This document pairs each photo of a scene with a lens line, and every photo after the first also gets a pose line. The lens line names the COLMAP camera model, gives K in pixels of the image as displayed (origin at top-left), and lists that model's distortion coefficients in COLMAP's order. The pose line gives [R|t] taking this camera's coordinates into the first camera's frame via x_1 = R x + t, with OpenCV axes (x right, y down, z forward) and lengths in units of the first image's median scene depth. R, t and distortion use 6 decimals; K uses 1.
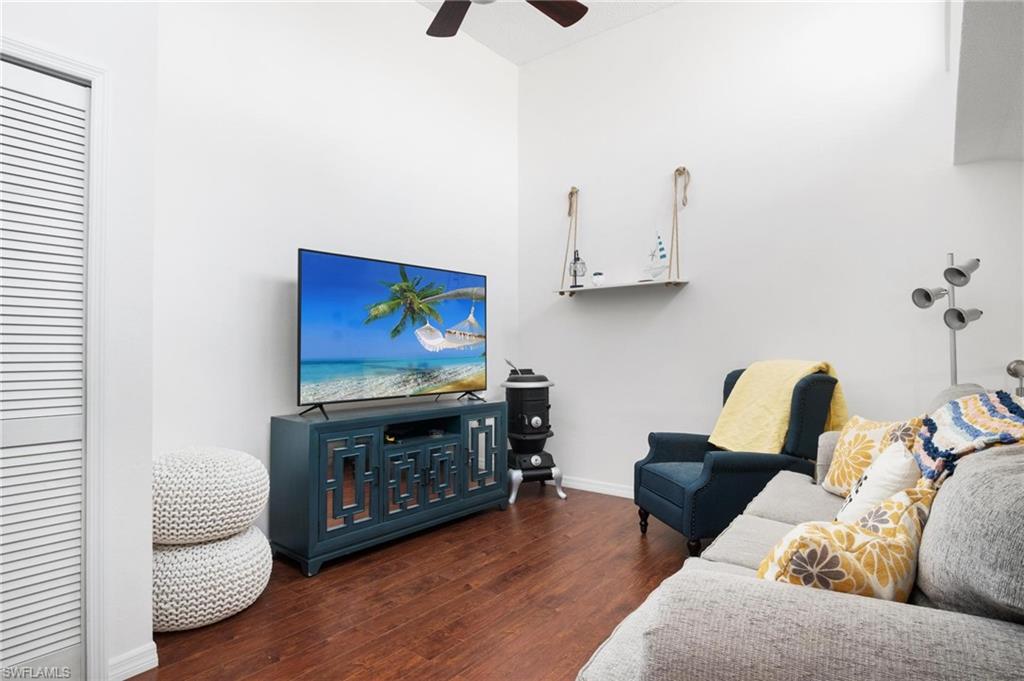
lens RADIAL K [[549.8, 0, 512.0], [0, 549.8, 340.5], [0, 0, 1]] dist [-0.024419, 0.001956]
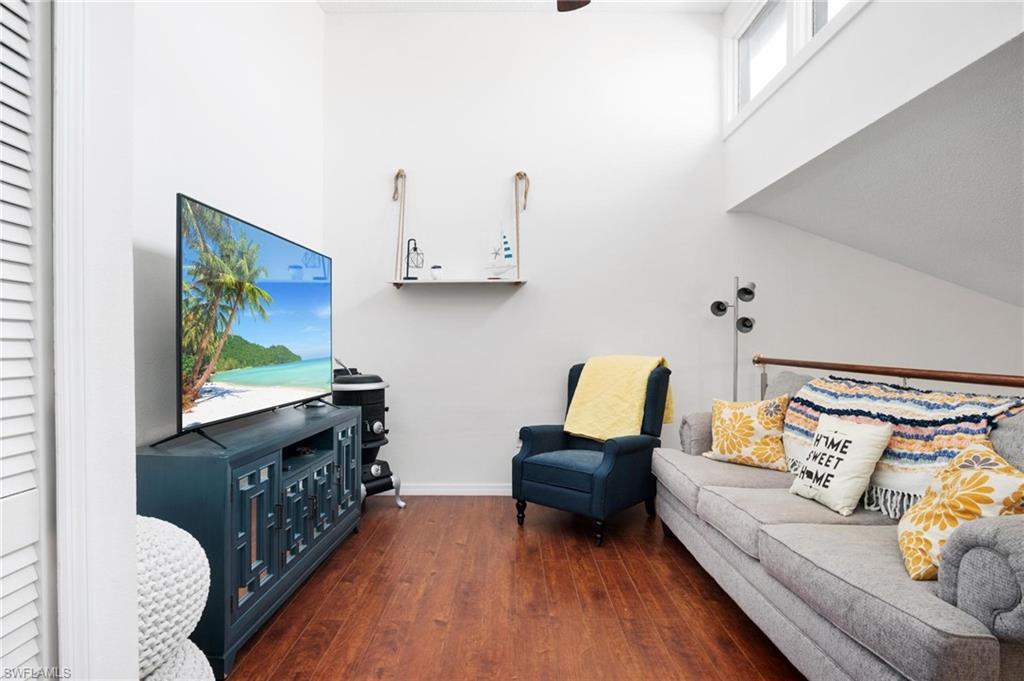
lens RADIAL K [[550.9, 0, 511.7], [0, 550.9, 348.7], [0, 0, 1]] dist [-0.028028, 0.007110]
pose [[0.790737, -0.002621, 0.612150, -0.361439], [-0.012071, 0.999730, 0.019873, -0.000052], [-0.612037, -0.023104, 0.790492, 0.179306]]
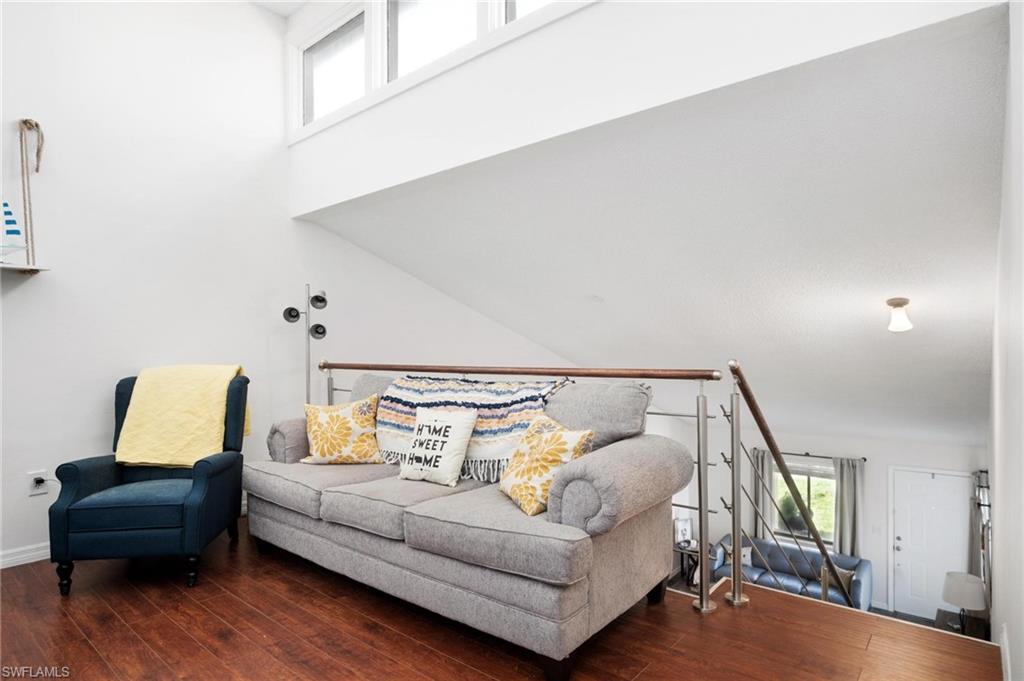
lens RADIAL K [[562.0, 0, 508.5], [0, 562.0, 355.7], [0, 0, 1]] dist [-0.024204, 0.001446]
pose [[0.045412, -0.010784, 0.998910, -0.450689], [-0.000908, 0.999941, 0.010837, 0.005061], [-0.998968, -0.001399, 0.045400, 0.303840]]
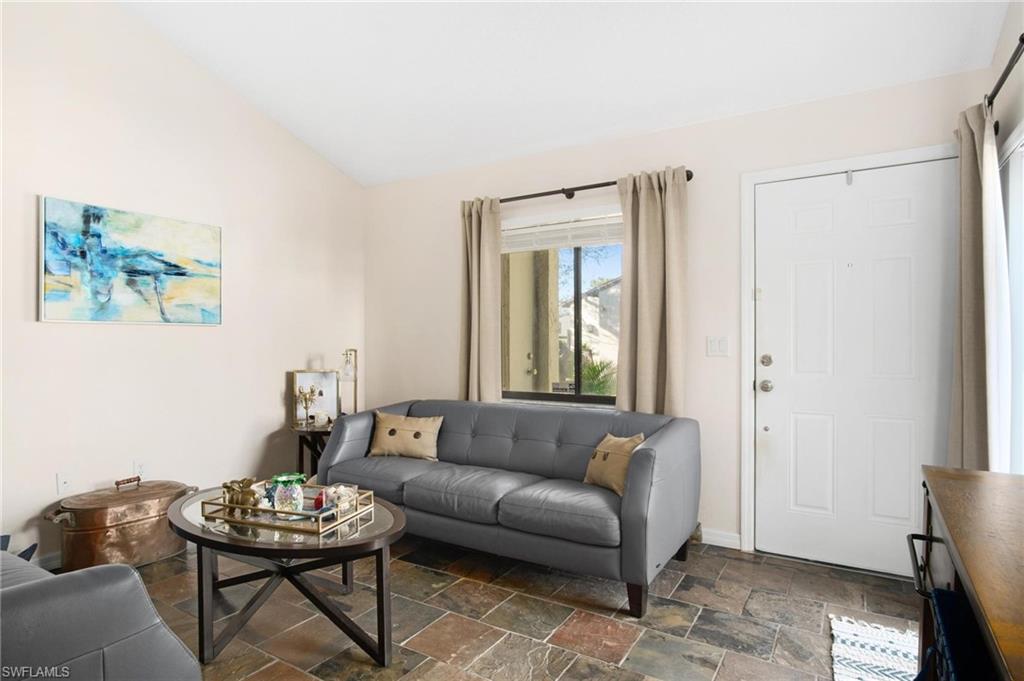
lens RADIAL K [[559.3, 0, 512.0], [0, 559.3, 340.5], [0, 0, 1]] dist [-0.022401, -0.000033]
pose [[-0.102402, 0.000485, 0.994743, 0.915381], [-0.014151, 0.999898, -0.001944, 0.686249], [-0.994642, -0.014276, -0.102385, -0.611950]]
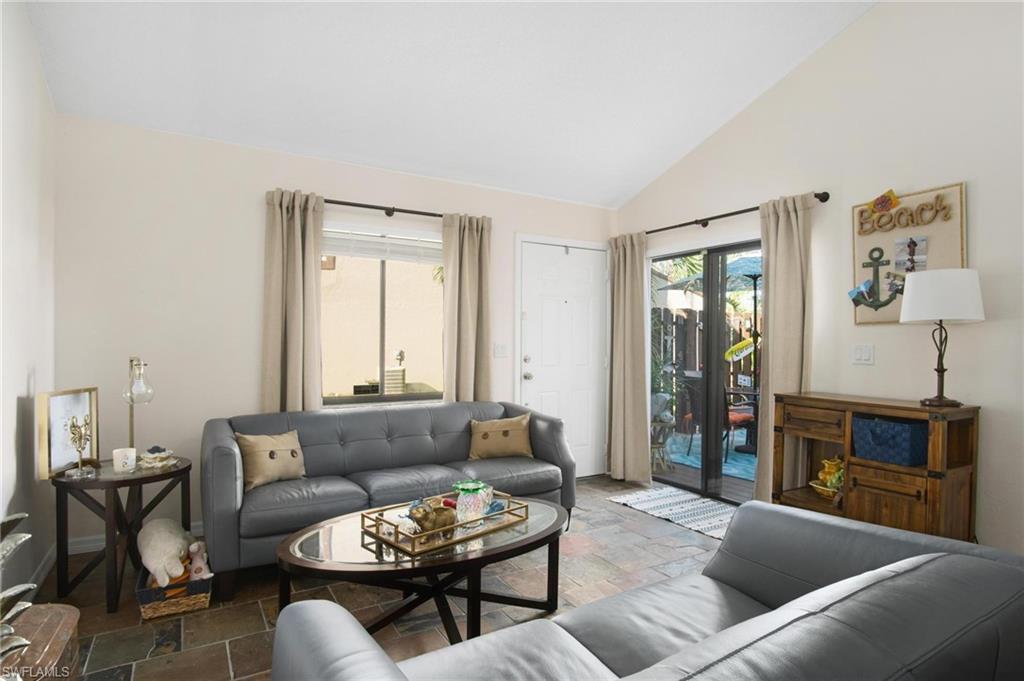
lens RADIAL K [[549.8, 0, 512.0], [0, 549.8, 340.5], [0, 0, 1]] dist [-0.024419, 0.001956]
pose [[-0.929812, -0.004130, 0.368013, 1.263797], [-0.011370, 0.999782, -0.017508, 0.689438], [-0.367860, -0.020463, -0.929656, 0.072258]]
